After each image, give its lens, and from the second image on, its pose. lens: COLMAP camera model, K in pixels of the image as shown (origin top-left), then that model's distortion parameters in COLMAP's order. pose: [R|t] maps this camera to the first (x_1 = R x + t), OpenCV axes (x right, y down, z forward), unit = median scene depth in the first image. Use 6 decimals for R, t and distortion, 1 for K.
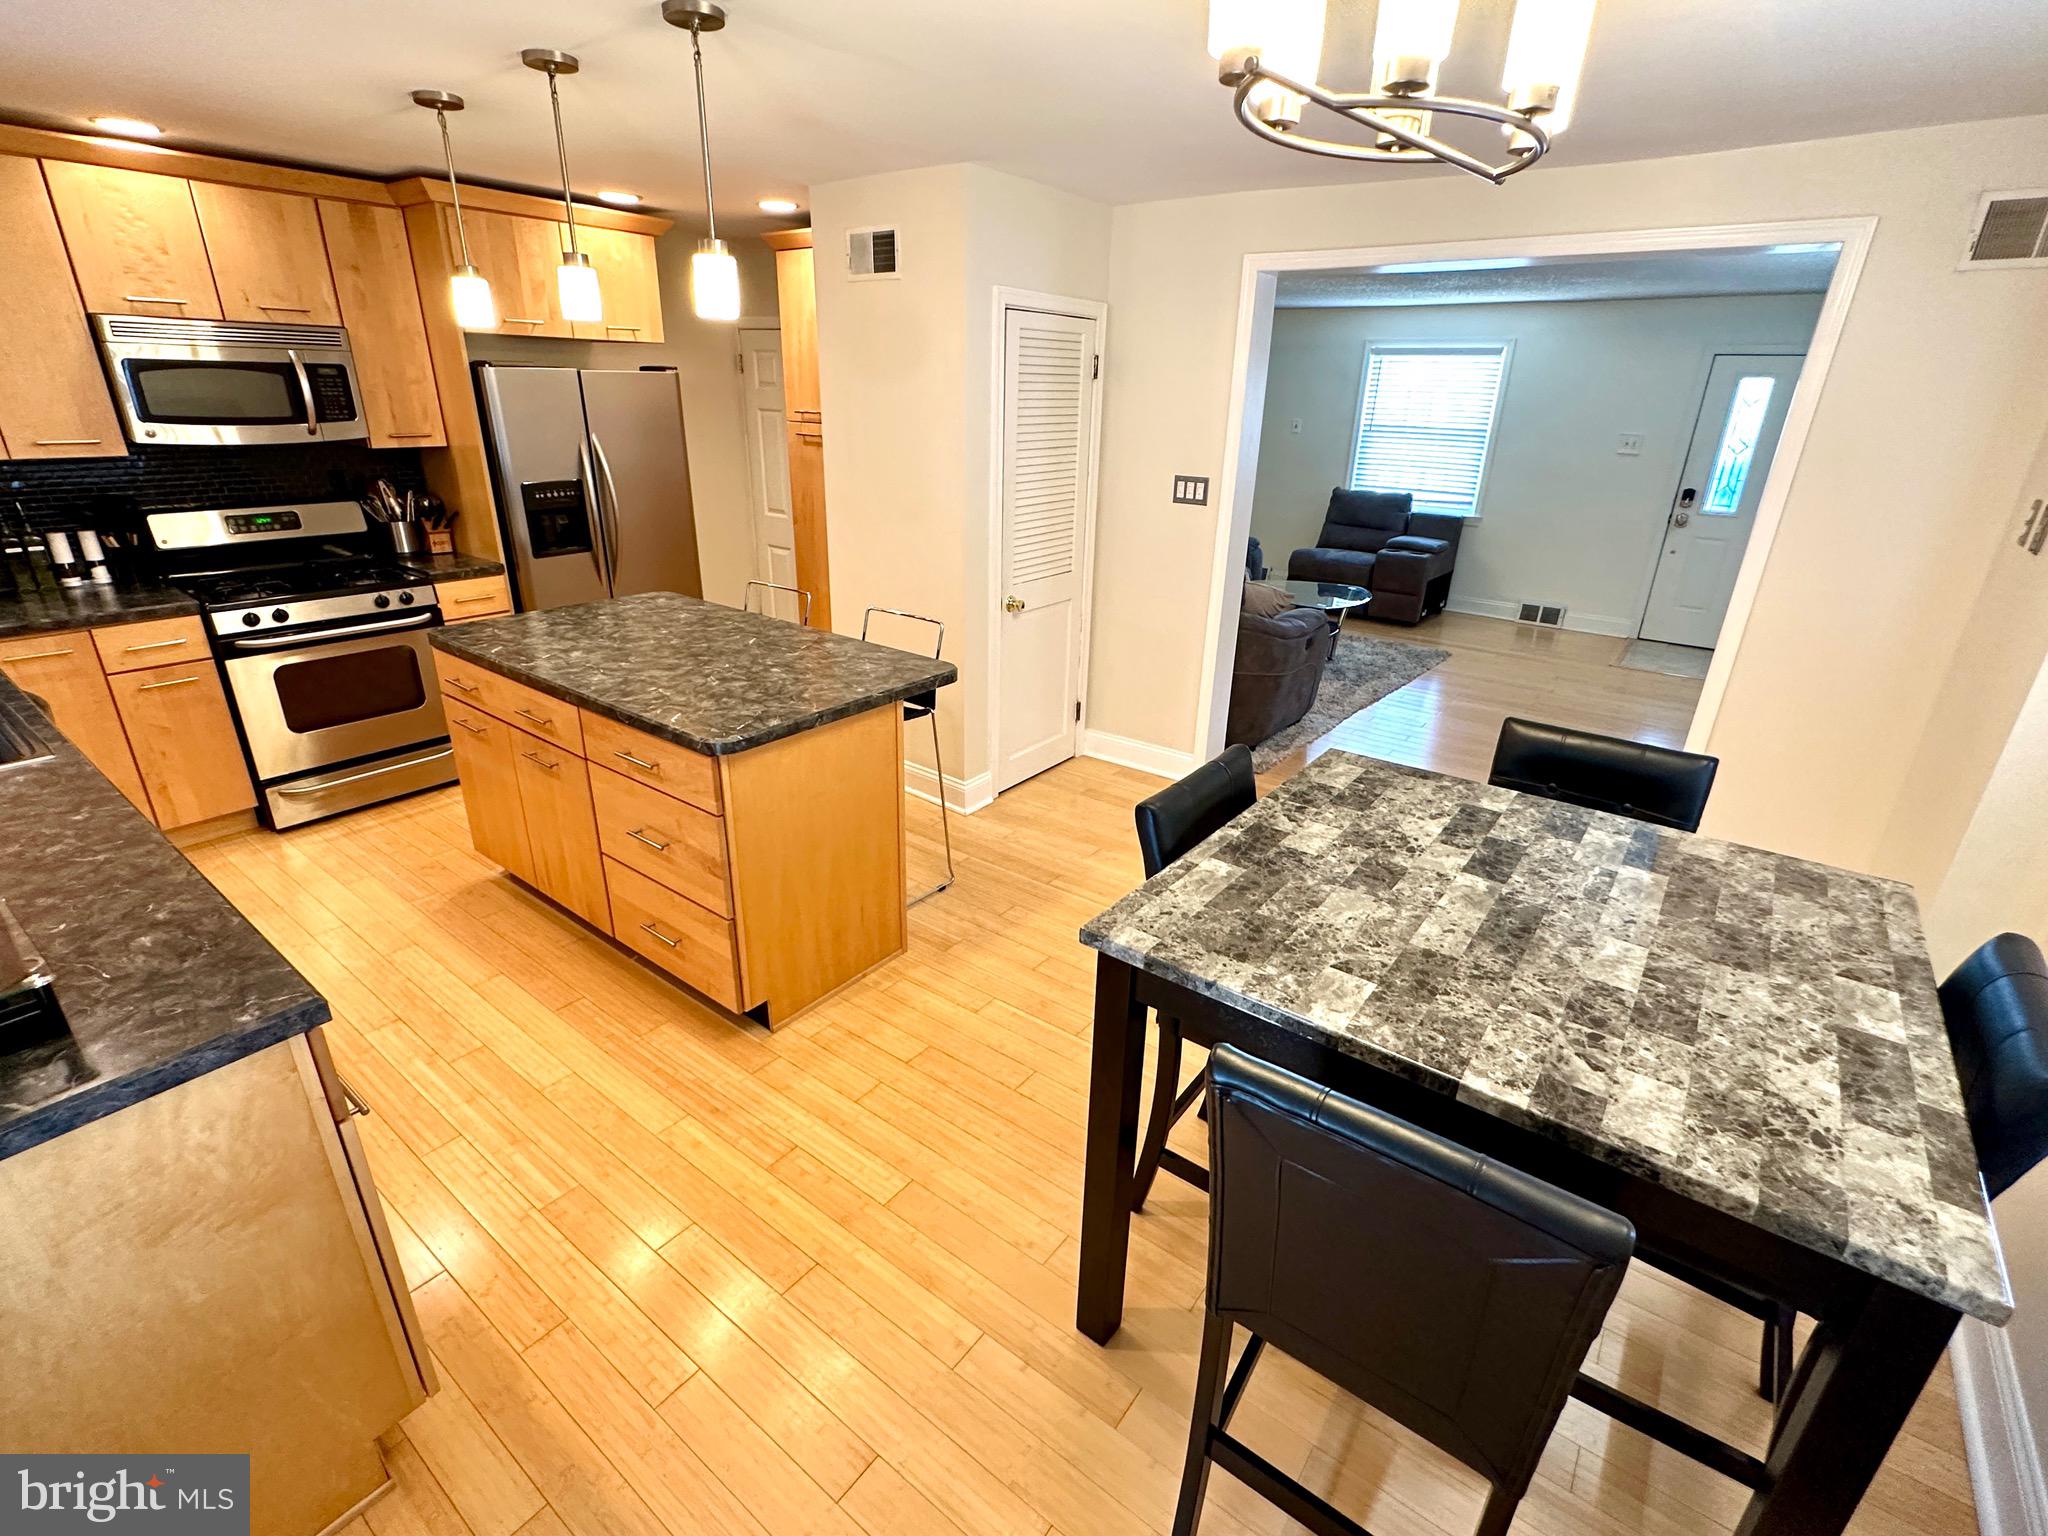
lens RADIAL K [[937.3, 0, 1023.5], [0, 937.3, 767.0], [0, 0, 1]] dist [-0.004295, -0.000449]
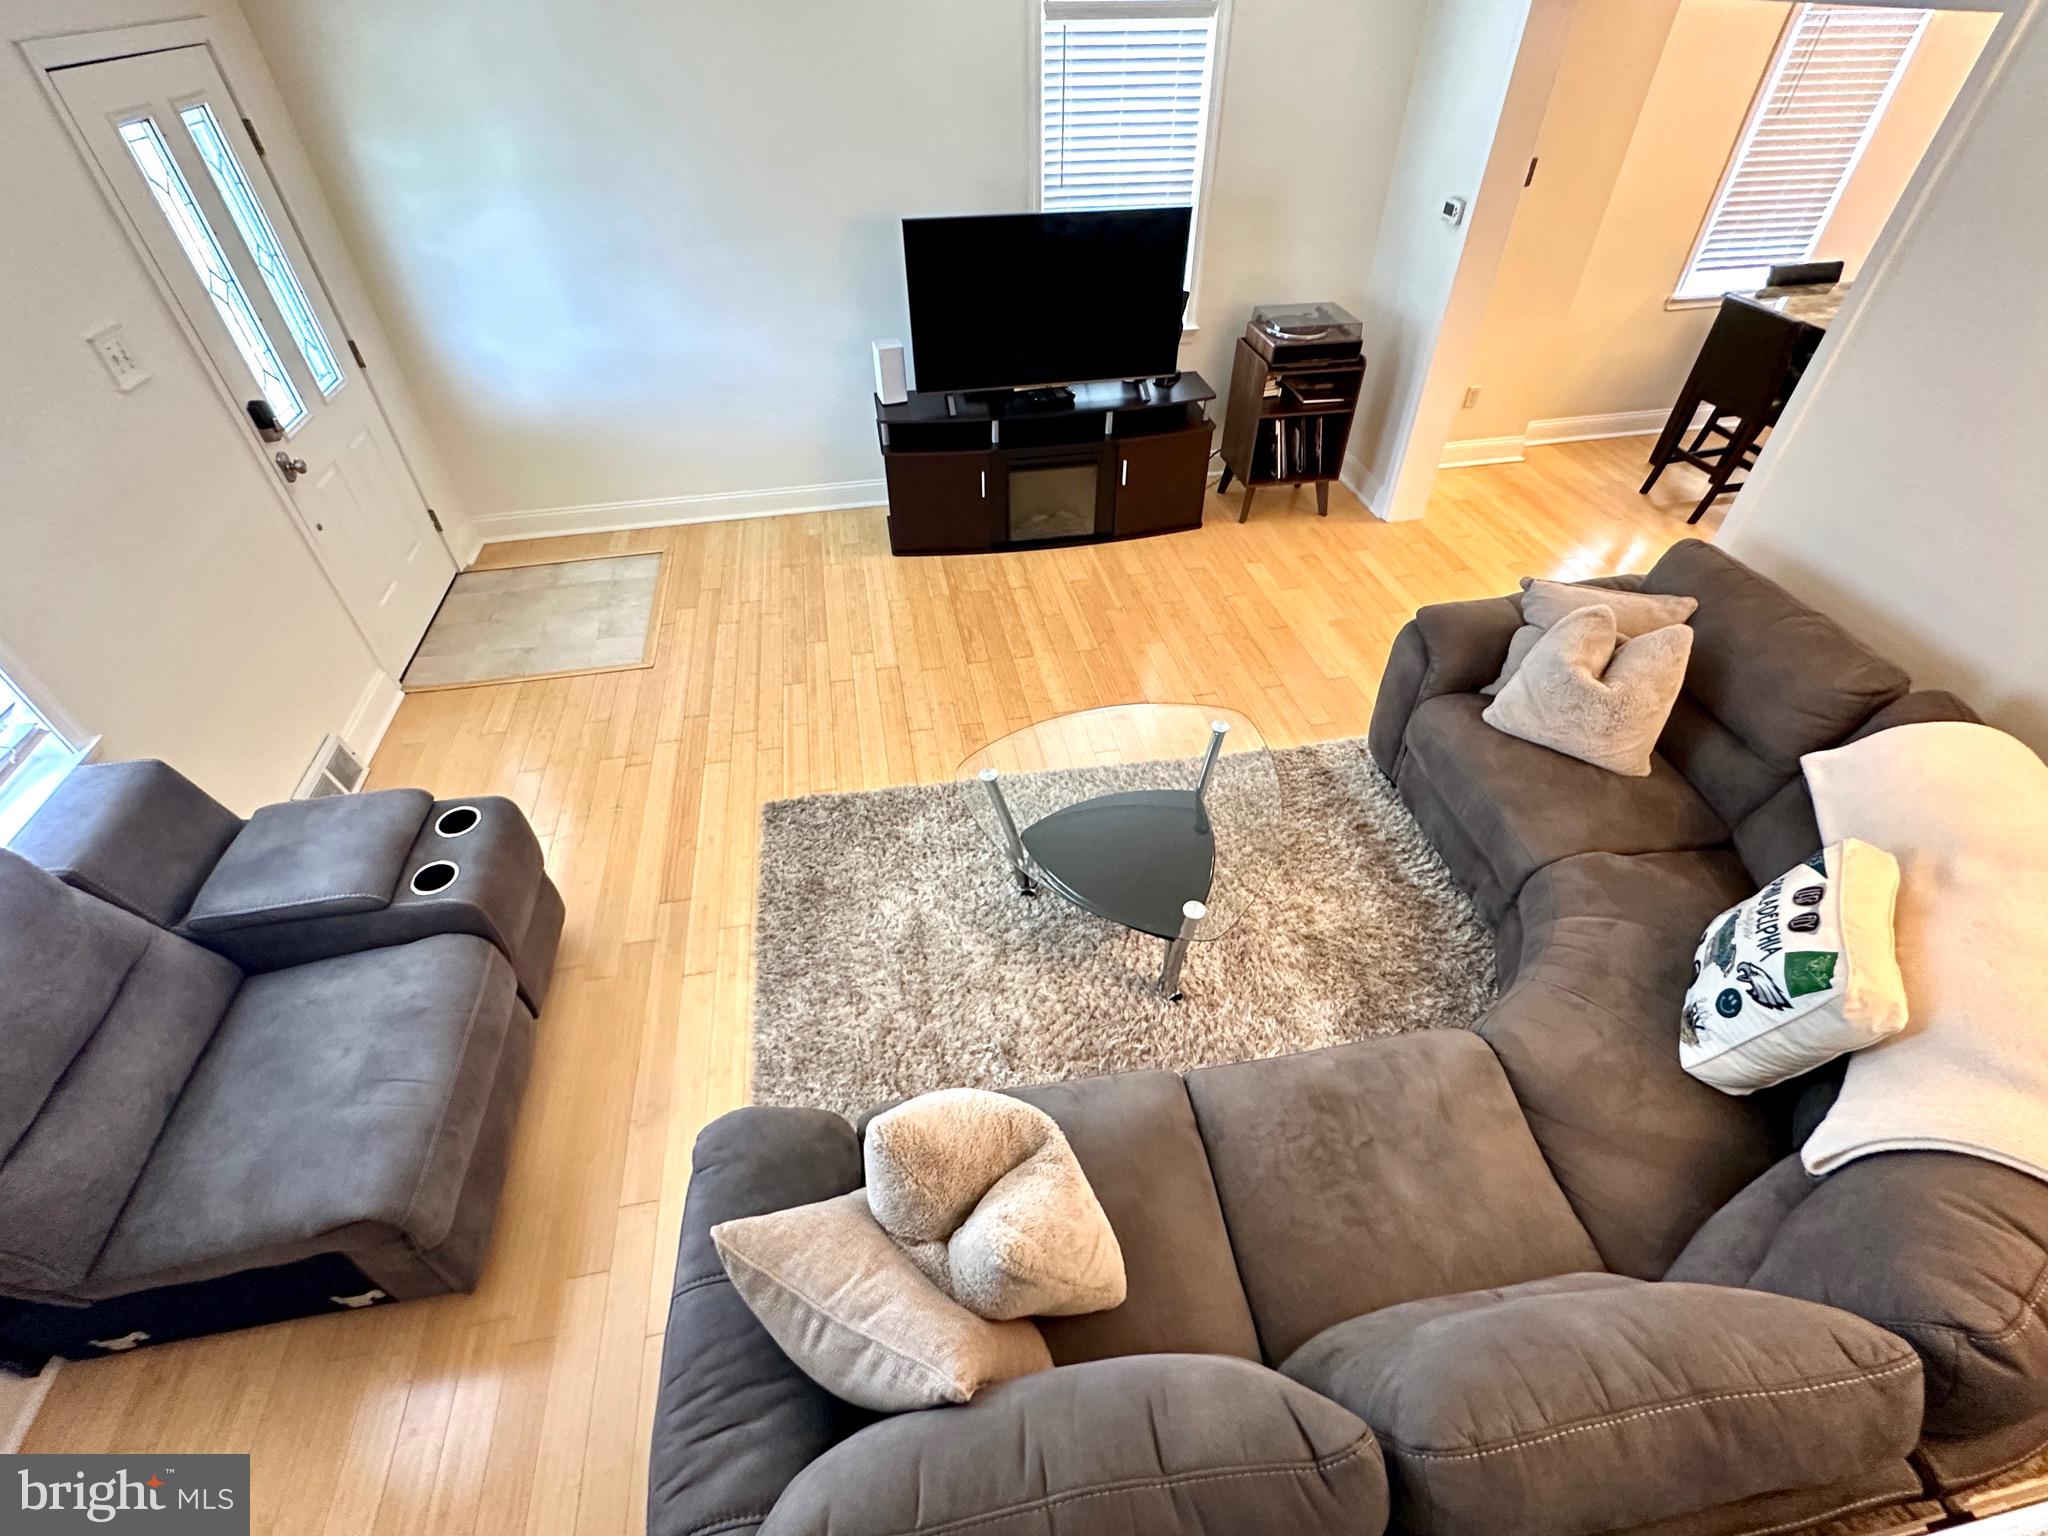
lens RADIAL K [[910.6, 0, 1024.0], [0, 910.6, 768.0], [0, 0, 1]] dist [-0.003120, 0.000010]
pose [[-0.747332, -0.461504, 0.478027, 0.259540], [0.238360, 0.485339, 0.841208, -0.968925], [-0.620225, 0.742604, -0.252705, 1.976854]]
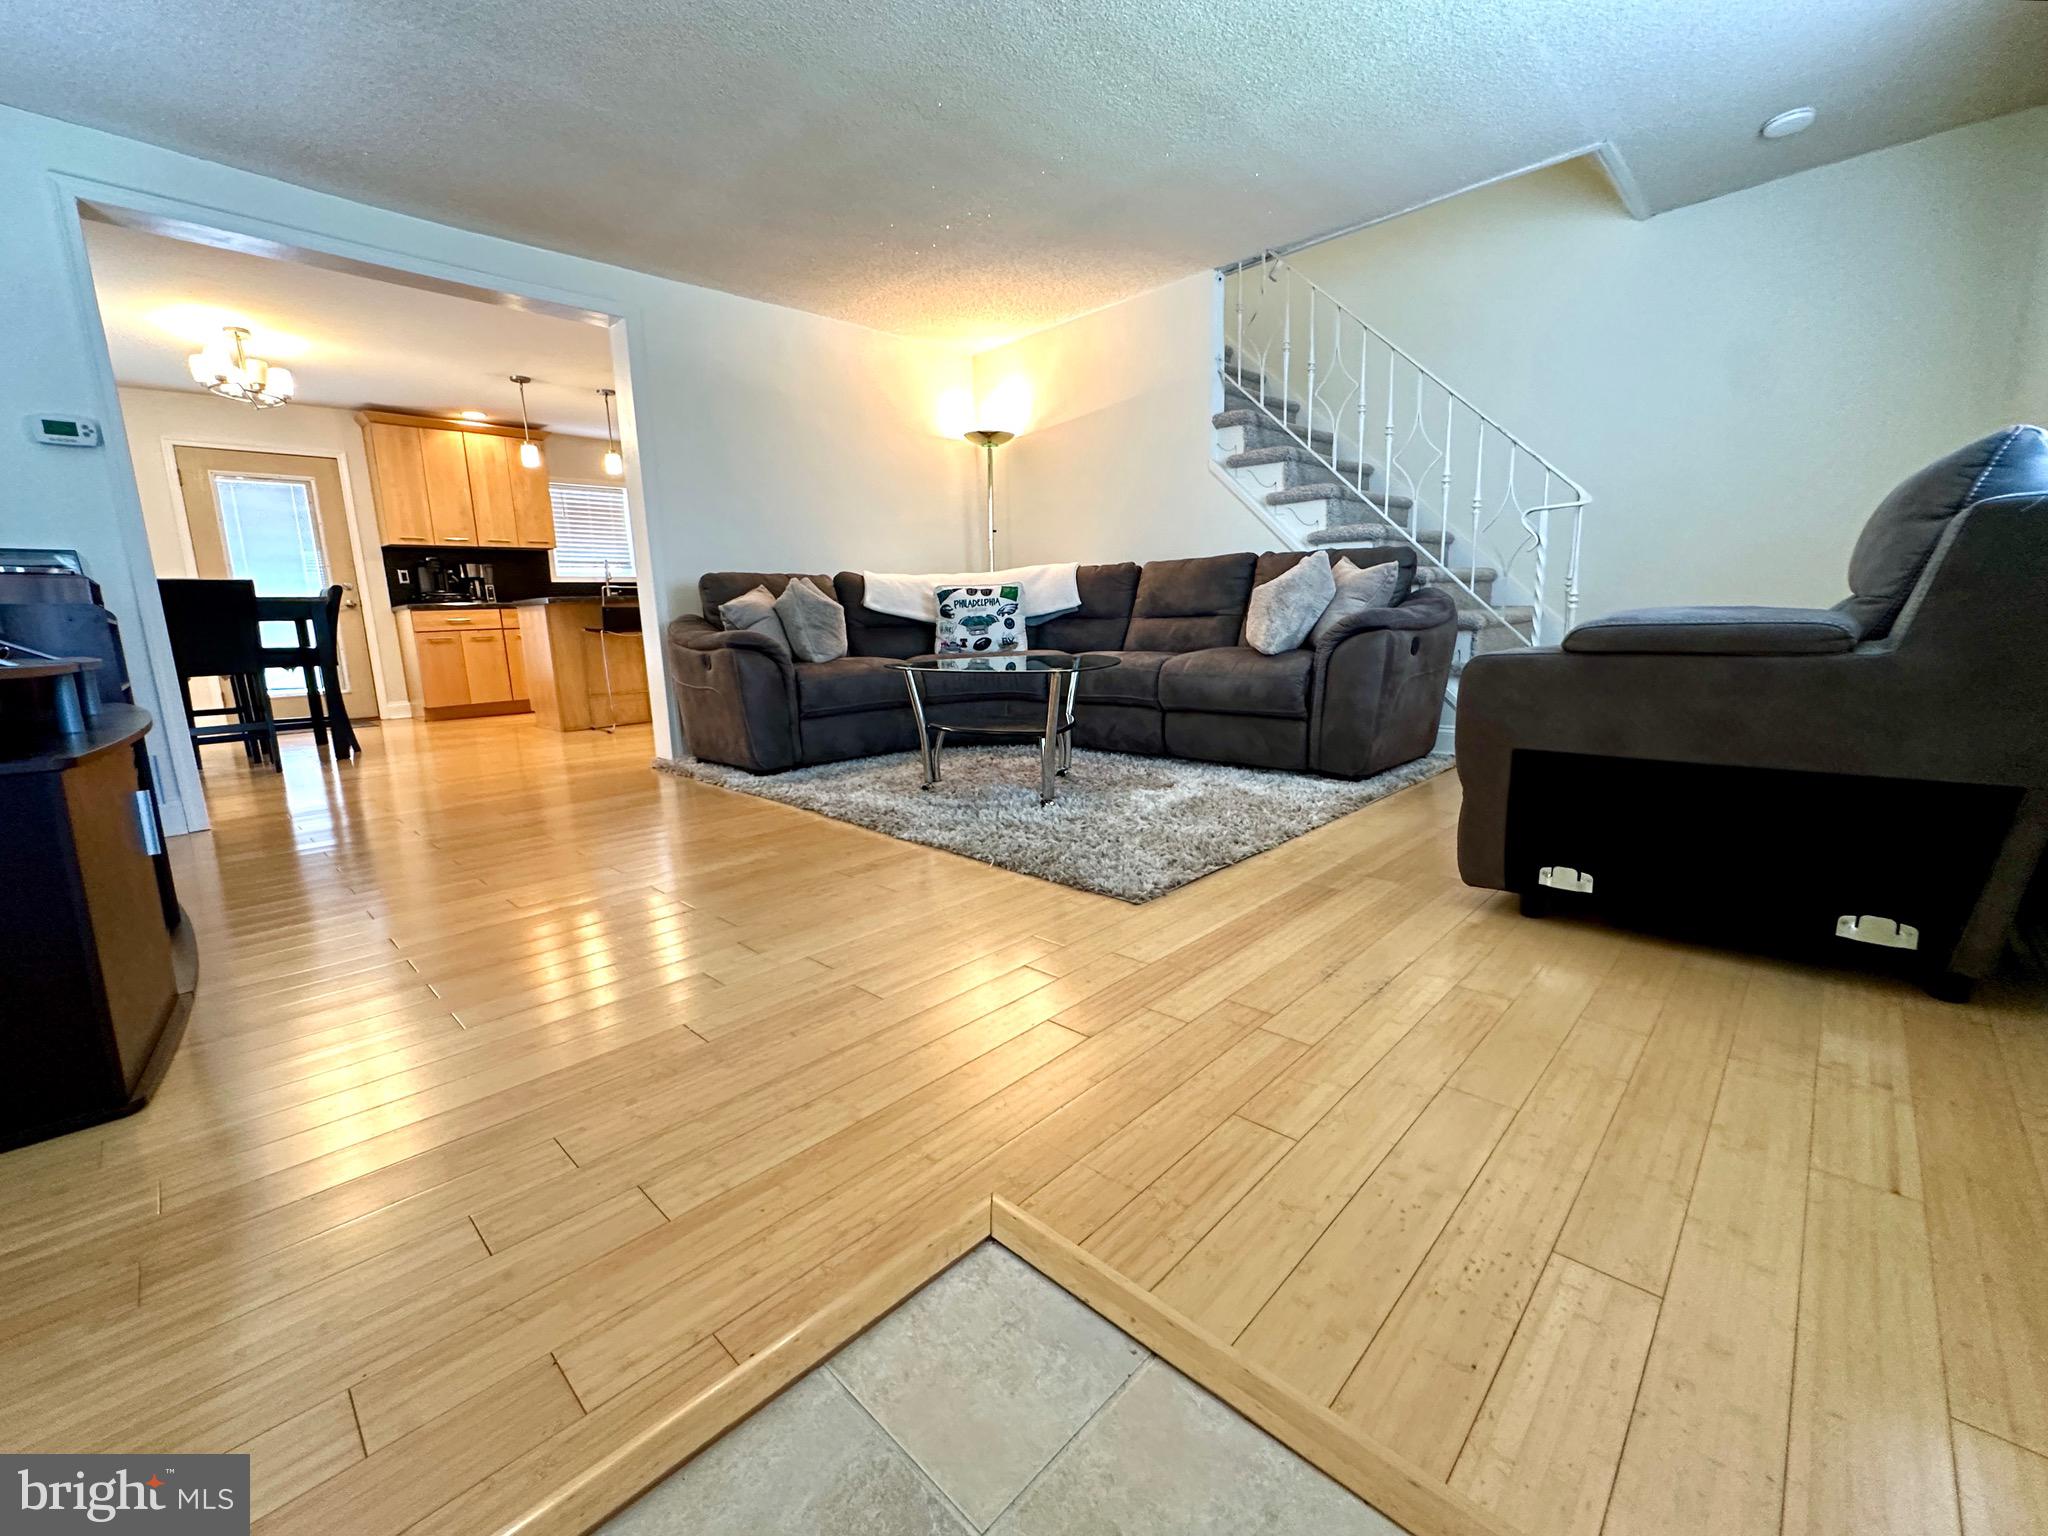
lens RADIAL K [[842.7, 0, 1023.9], [0, 842.7, 766.1], [0, 0, 1]] dist [-0.003413, -0.000141]
pose [[-0.119608, 0.155269, -0.980605, 1.443915], [-0.345382, 0.919496, 0.187721, -0.401137], [0.930809, 0.361136, -0.056352, 1.859420]]
